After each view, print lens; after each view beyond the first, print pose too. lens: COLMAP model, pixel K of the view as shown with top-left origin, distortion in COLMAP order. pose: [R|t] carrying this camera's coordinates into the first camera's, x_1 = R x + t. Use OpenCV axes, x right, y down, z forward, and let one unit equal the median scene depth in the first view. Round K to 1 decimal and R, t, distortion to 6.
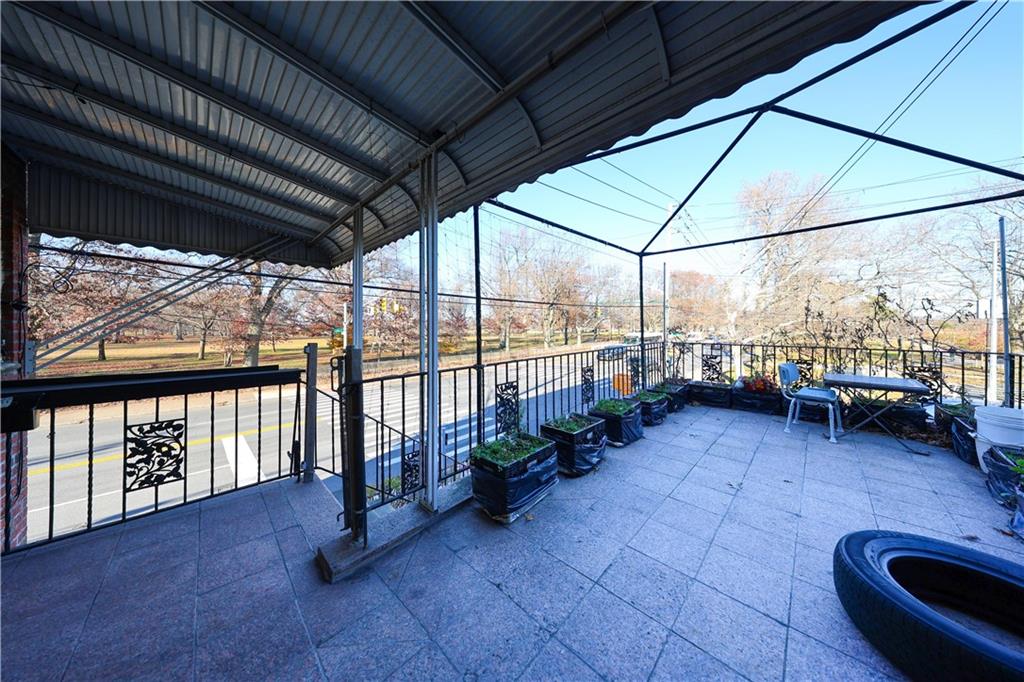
lens RADIAL K [[302.8, 0, 494.3], [0, 302.8, 325.0], [0, 0, 1]] dist [-0.002818, 0.000127]
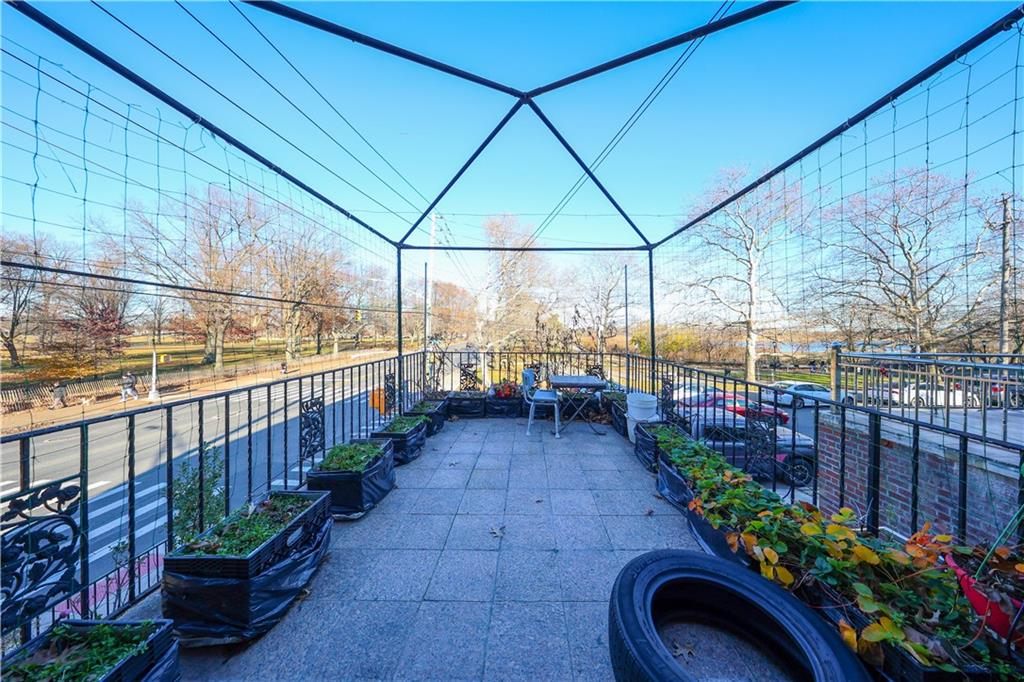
lens RADIAL K [[302.8, 0, 512.1], [0, 302.8, 336.5], [0, 0, 1]] dist [-0.002818, 0.000127]
pose [[0.709153, -0.001353, 0.705053, 0.130589], [-0.012295, 0.999822, 0.014284, -0.005236], [-0.704947, -0.018798, 0.709010, 0.212098]]
